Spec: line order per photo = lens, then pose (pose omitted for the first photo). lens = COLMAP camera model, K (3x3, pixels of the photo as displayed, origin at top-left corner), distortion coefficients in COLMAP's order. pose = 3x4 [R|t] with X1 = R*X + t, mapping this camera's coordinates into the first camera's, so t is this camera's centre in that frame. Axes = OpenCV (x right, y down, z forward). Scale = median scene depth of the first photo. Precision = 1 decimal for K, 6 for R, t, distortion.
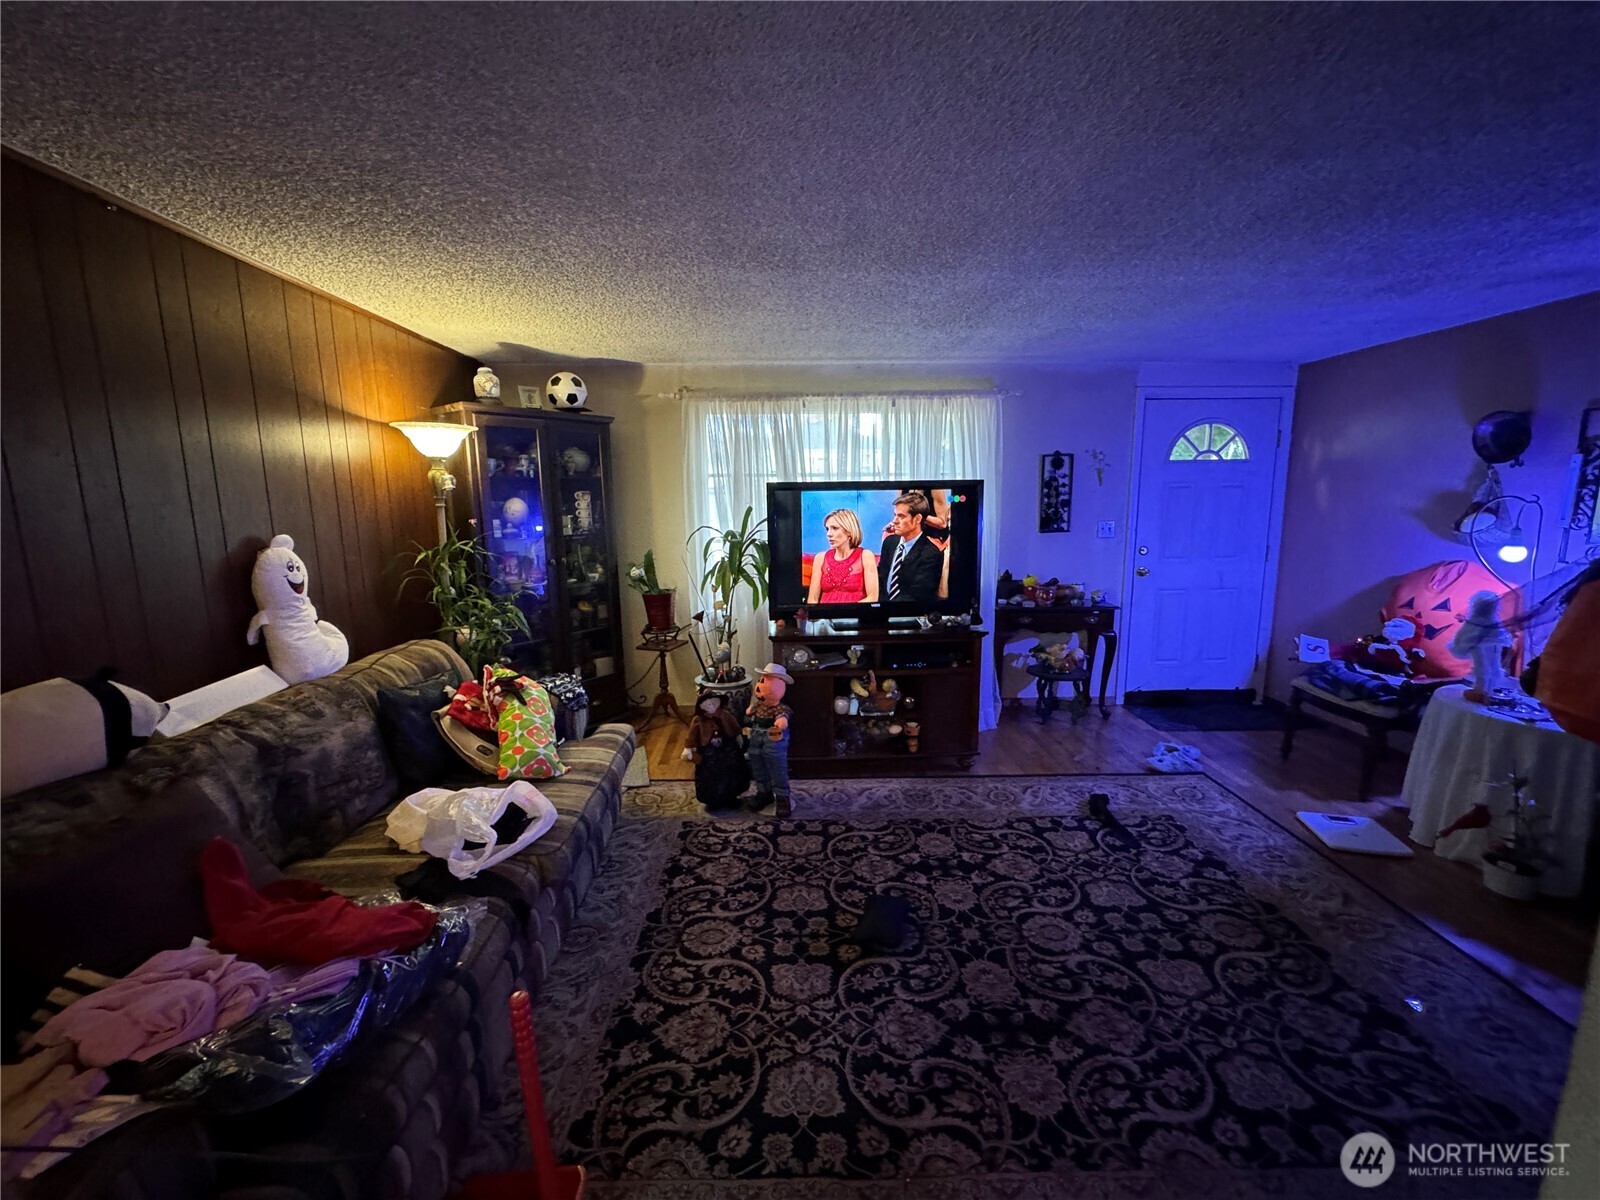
lens RADIAL K [[646.6, 0, 800.0], [0, 646.6, 600.0], [0, 0, 1]] dist [-0.000707, 0.000034]
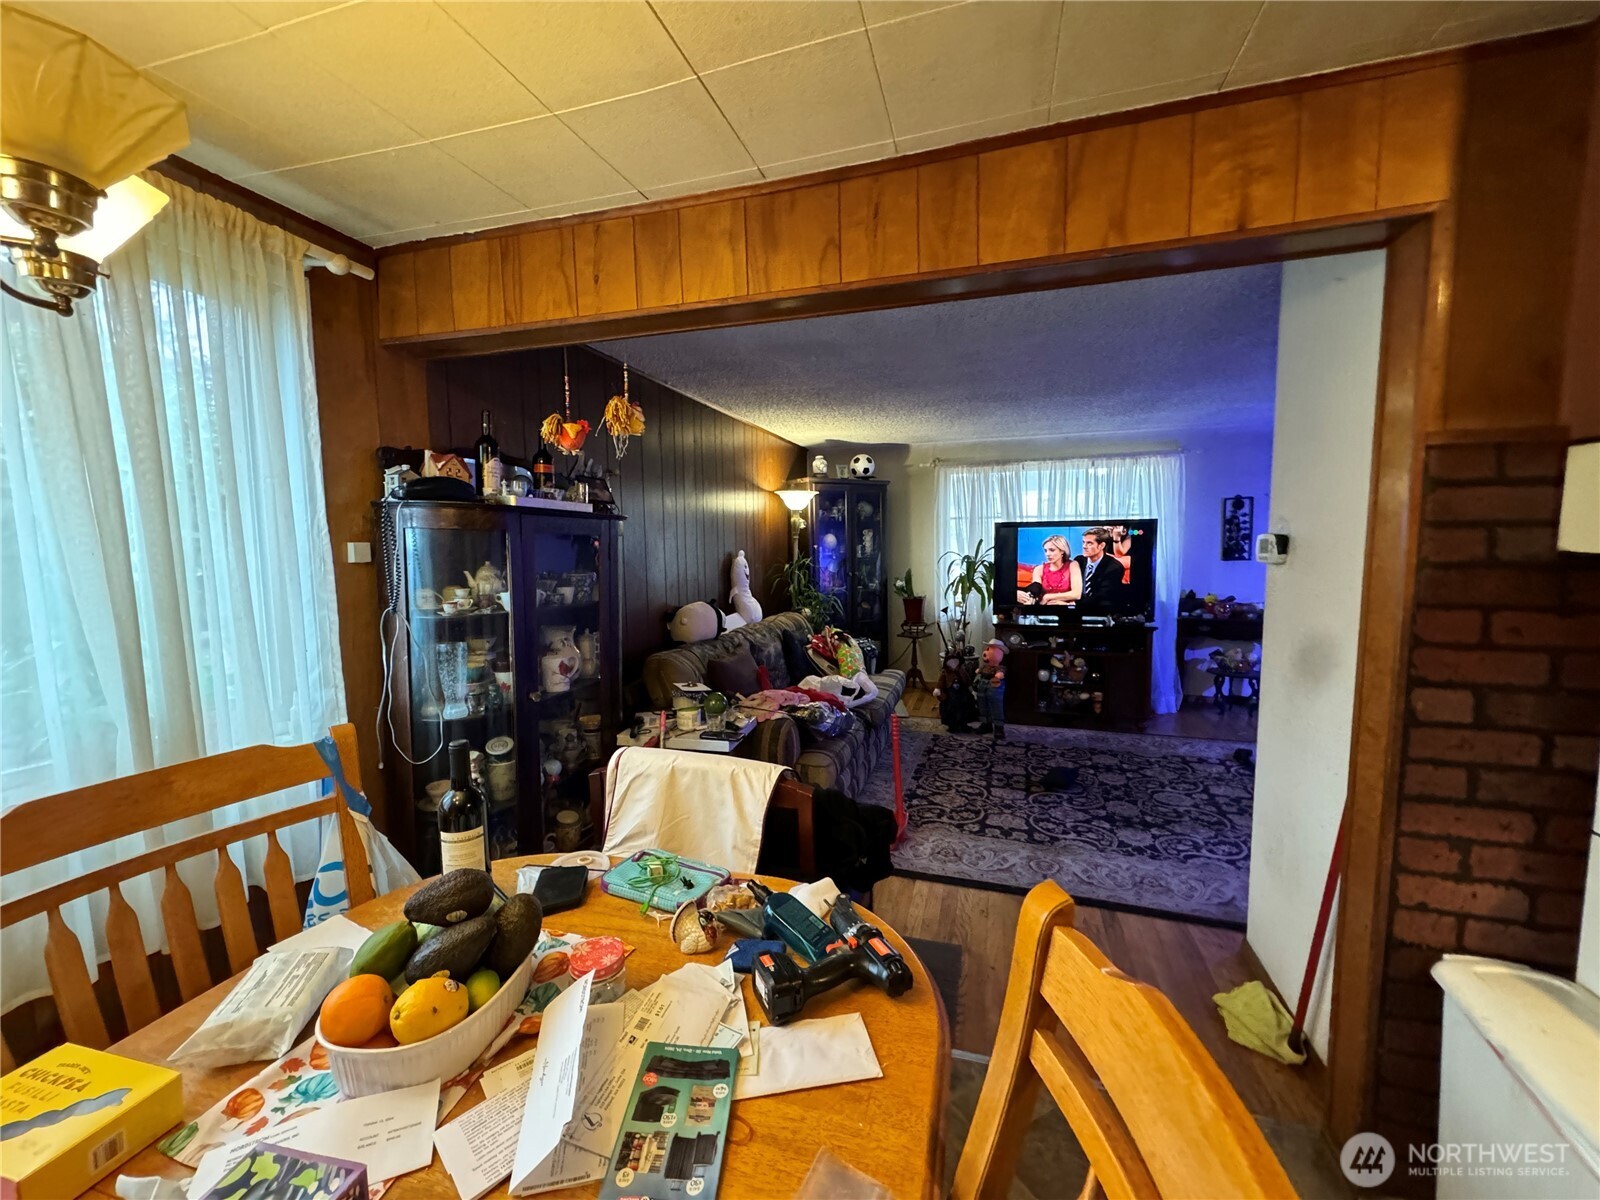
lens RADIAL K [[646.6, 0, 800.0], [0, 646.6, 600.0], [0, 0, 1]] dist [-0.000707, 0.000034]
pose [[0.945128, 0.027857, -0.325511, 0.015444], [-0.048958, 0.997184, -0.056813, 0.103376], [0.323011, 0.069632, 0.943830, -0.538830]]
